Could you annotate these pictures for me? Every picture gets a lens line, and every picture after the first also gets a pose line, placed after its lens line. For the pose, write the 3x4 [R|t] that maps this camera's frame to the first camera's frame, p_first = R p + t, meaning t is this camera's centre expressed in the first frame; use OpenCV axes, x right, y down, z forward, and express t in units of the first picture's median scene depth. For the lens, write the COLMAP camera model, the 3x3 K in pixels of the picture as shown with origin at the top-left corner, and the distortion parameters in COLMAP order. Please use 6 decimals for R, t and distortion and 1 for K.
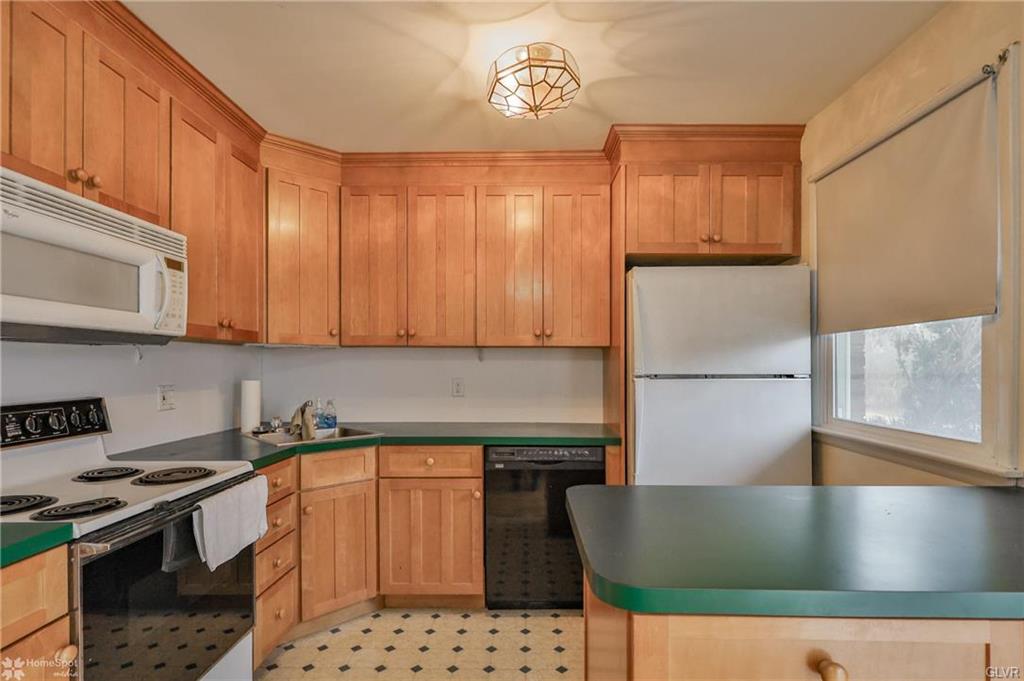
lens RADIAL K [[503.9, 0, 518.3], [0, 503.9, 362.1], [0, 0, 1]] dist [-0.003496, -0.000261]
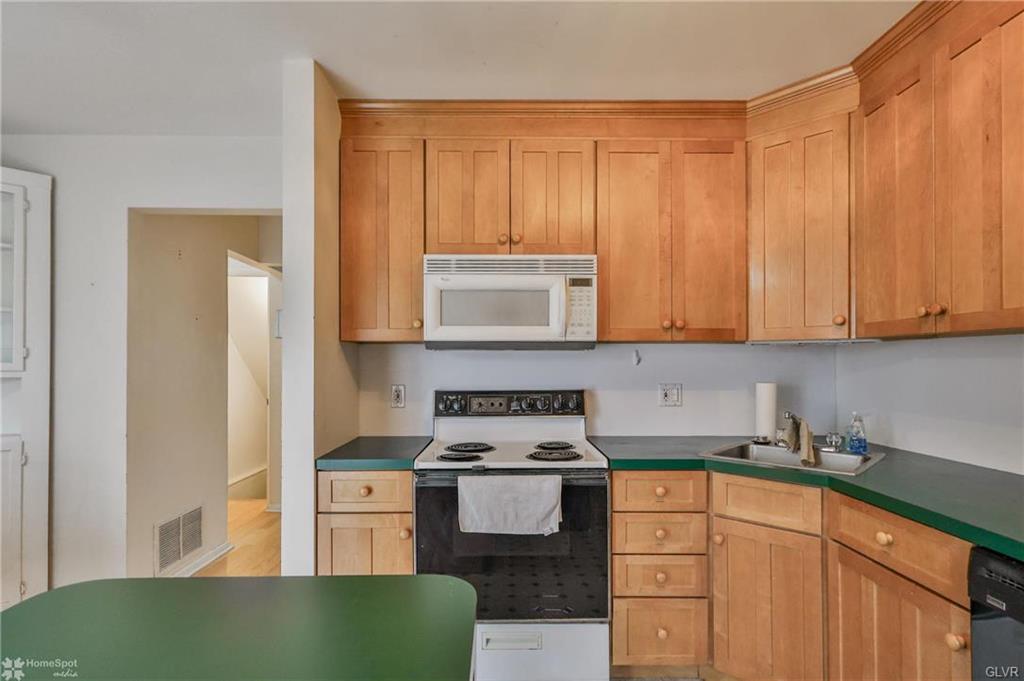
lens RADIAL K [[503.9, 0, 518.3], [0, 503.9, 362.1], [0, 0, 1]] dist [-0.003496, -0.000261]
pose [[0.050715, -0.000708, -0.998713, 0.427821], [0.006614, 0.999978, -0.000373, -0.003270], [0.998691, -0.006587, 0.050719, 0.660165]]
